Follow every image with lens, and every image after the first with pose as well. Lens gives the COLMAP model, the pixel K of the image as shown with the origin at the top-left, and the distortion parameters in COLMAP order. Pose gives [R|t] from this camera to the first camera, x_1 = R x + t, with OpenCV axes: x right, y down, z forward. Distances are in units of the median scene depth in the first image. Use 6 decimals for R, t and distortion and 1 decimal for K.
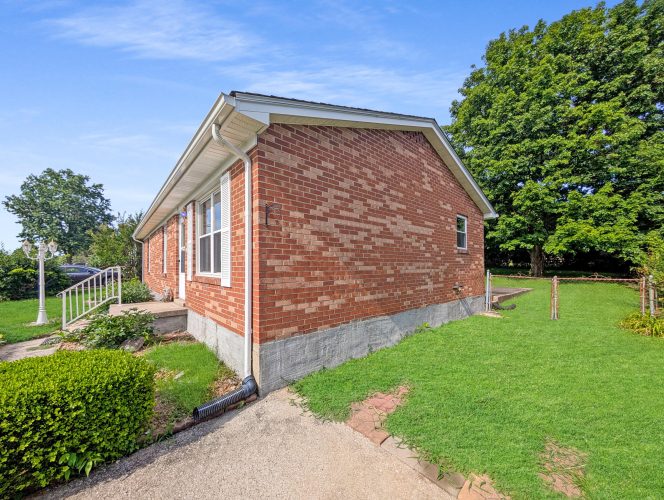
lens RADIAL K [[246.3, 0, 332.5], [0, 246.3, 254.5], [0, 0, 1]] dist [0.002134, -0.000626]
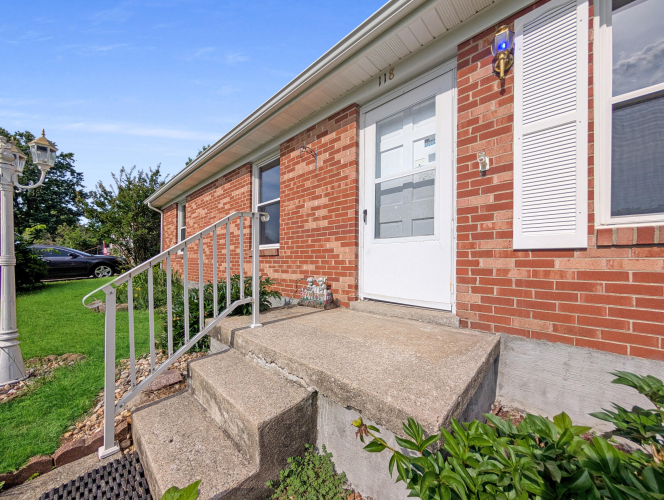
lens RADIAL K [[246.3, 0, 332.2], [0, 246.3, 249.6], [0, 0, 1]] dist [0.002134, -0.000626]
pose [[0.996500, 0.012556, 0.082648, -0.147212], [-0.012754, 0.999917, 0.001869, 0.018760], [-0.082617, -0.002916, 0.996577, 0.119837]]
